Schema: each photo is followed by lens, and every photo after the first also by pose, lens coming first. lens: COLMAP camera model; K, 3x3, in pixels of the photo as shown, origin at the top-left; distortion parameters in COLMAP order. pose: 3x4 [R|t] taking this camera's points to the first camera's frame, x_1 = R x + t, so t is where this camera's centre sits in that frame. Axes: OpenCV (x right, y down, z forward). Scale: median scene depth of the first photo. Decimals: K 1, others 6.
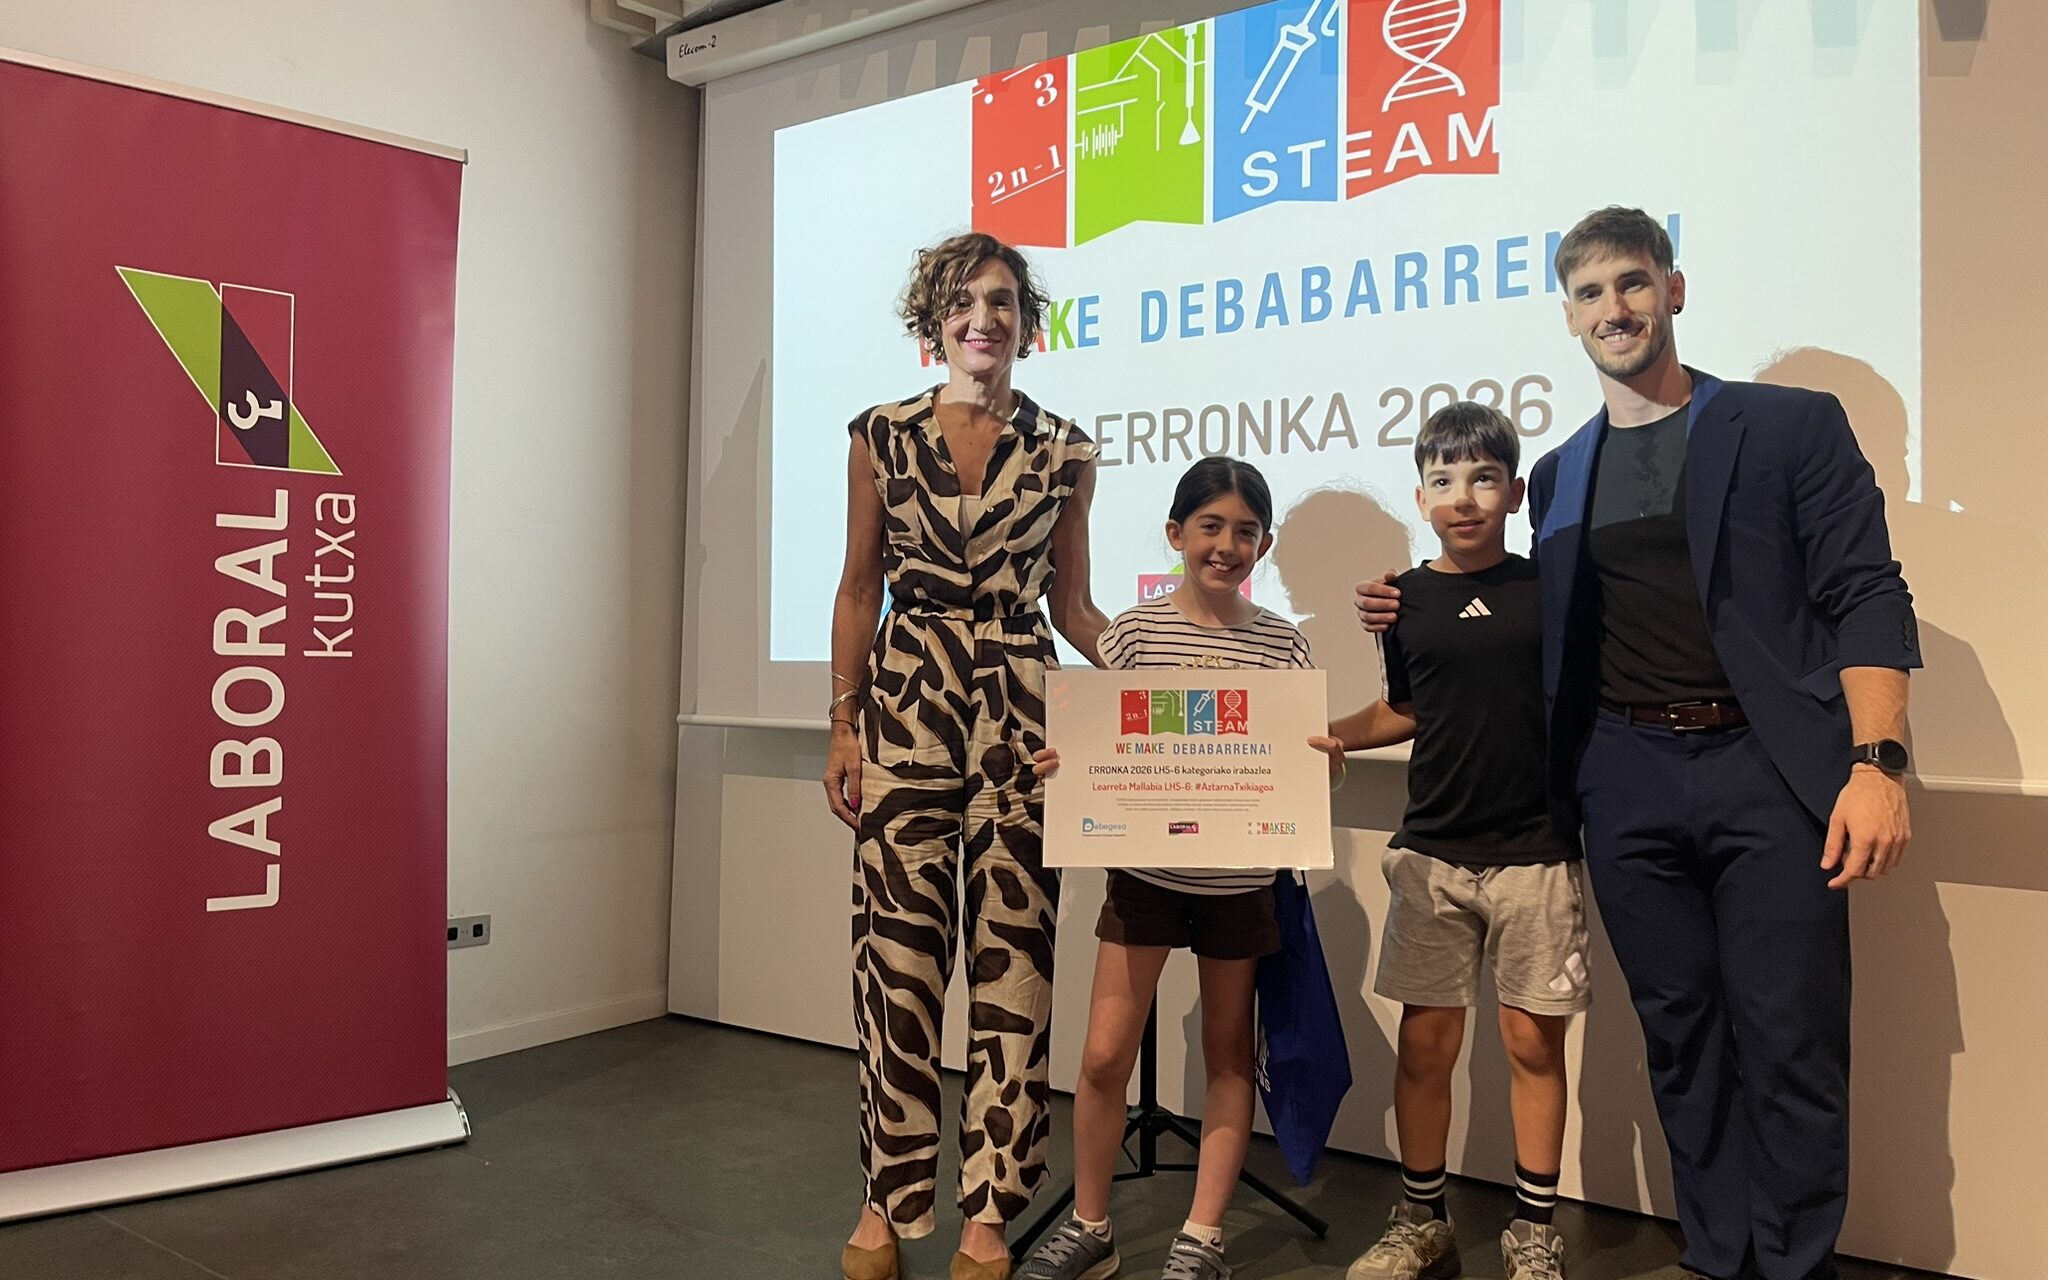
lens RADIAL K [[1554.5, 0, 1037.4], [0, 1554.5, 641.6], [0, 0, 1]] dist [0.045790, -0.038223]
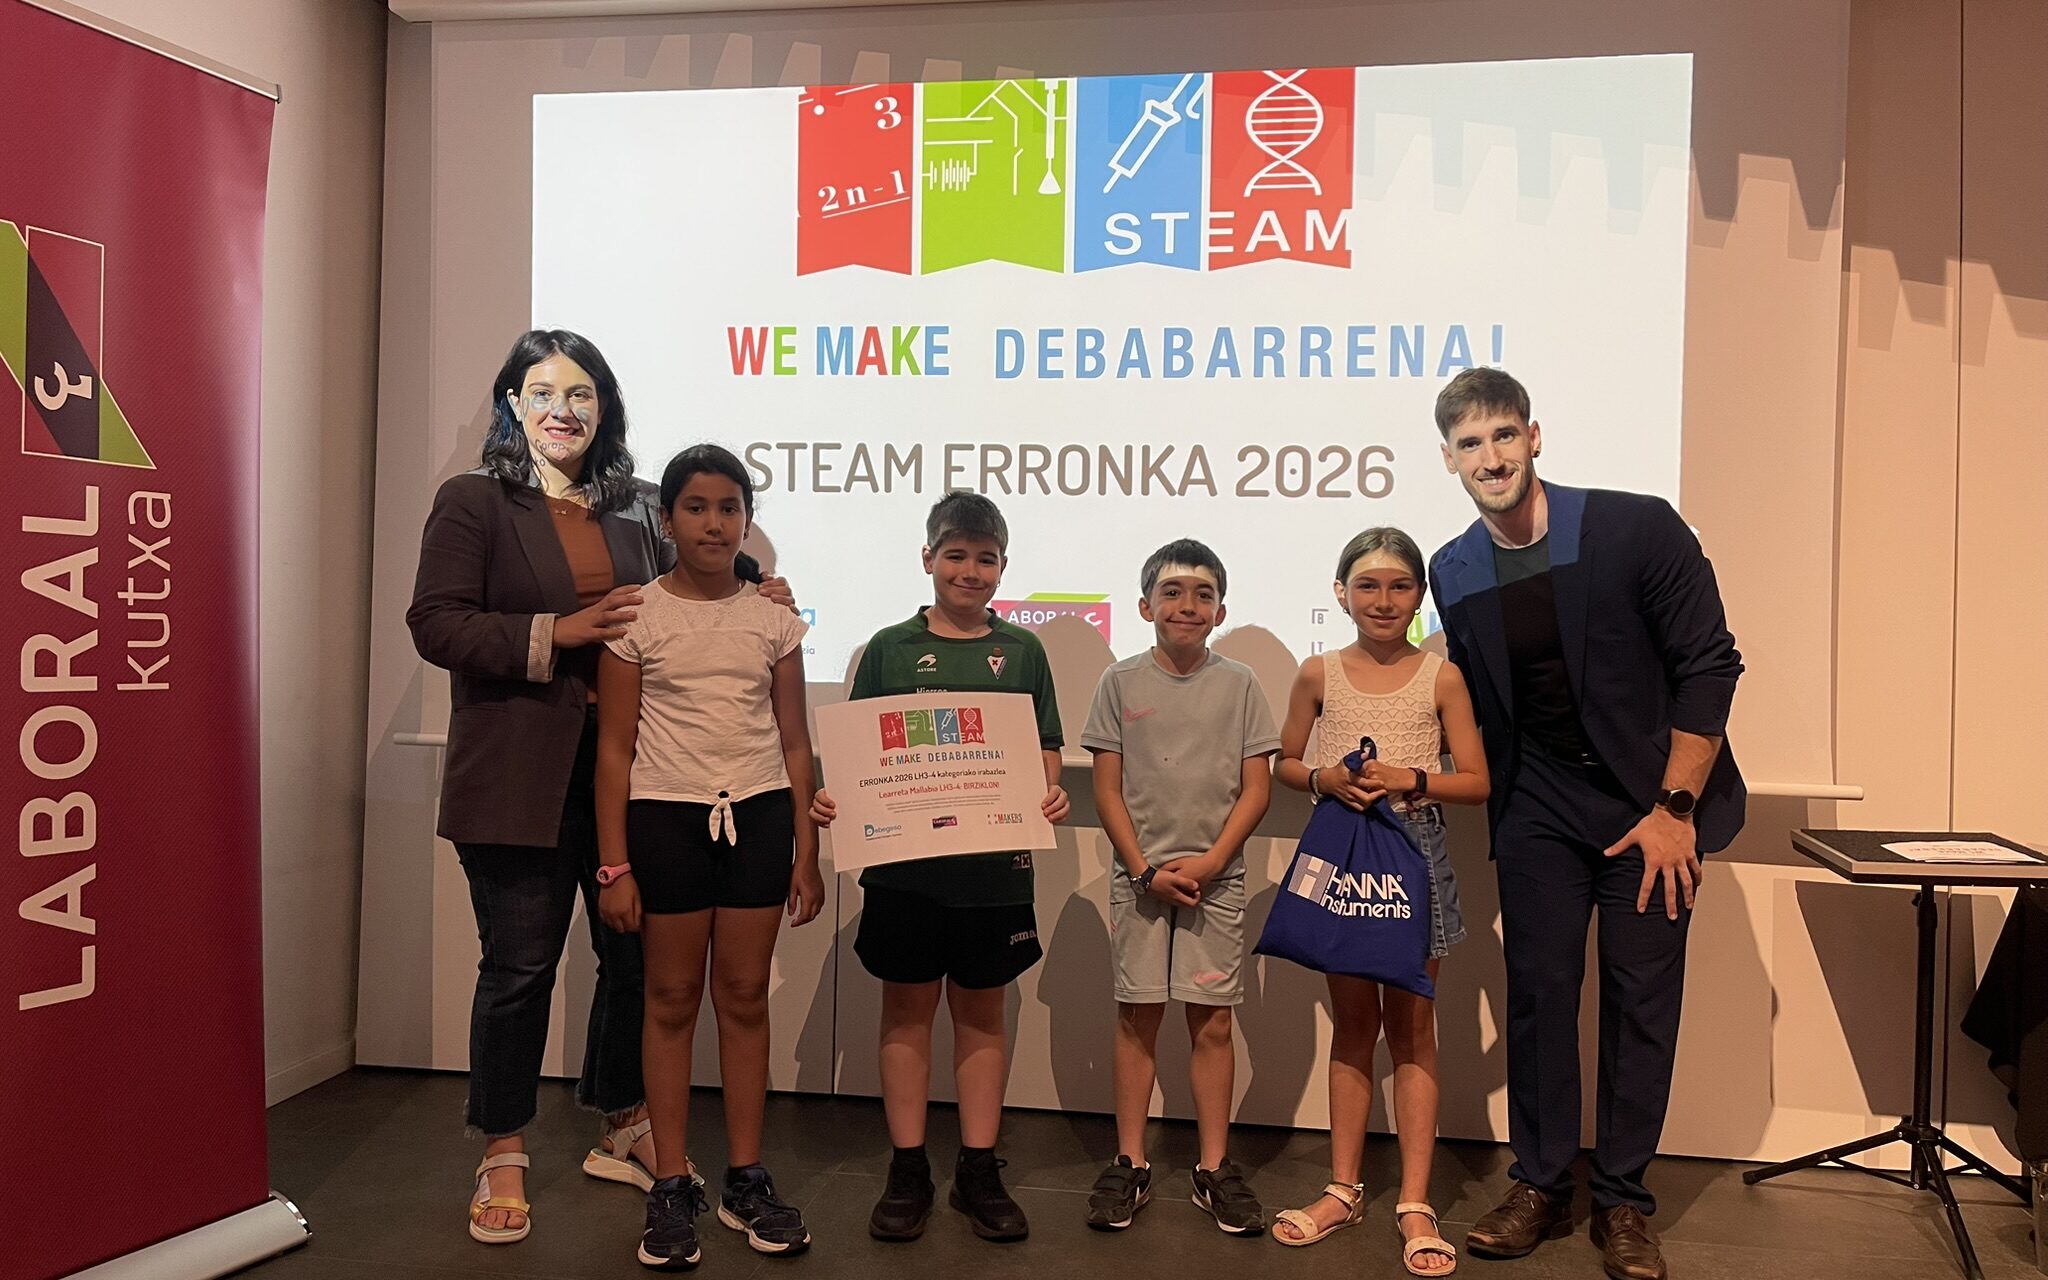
lens RADIAL K [[1554.5, 0, 1015.2], [0, 1554.5, 656.8], [0, 0, 1]] dist [0.045790, -0.038223]
pose [[0.898046, -0.000342, 0.439902, -0.405110], [-0.015195, 0.999379, 0.031796, -0.041163], [-0.439640, -0.035239, 0.897483, 0.055835]]
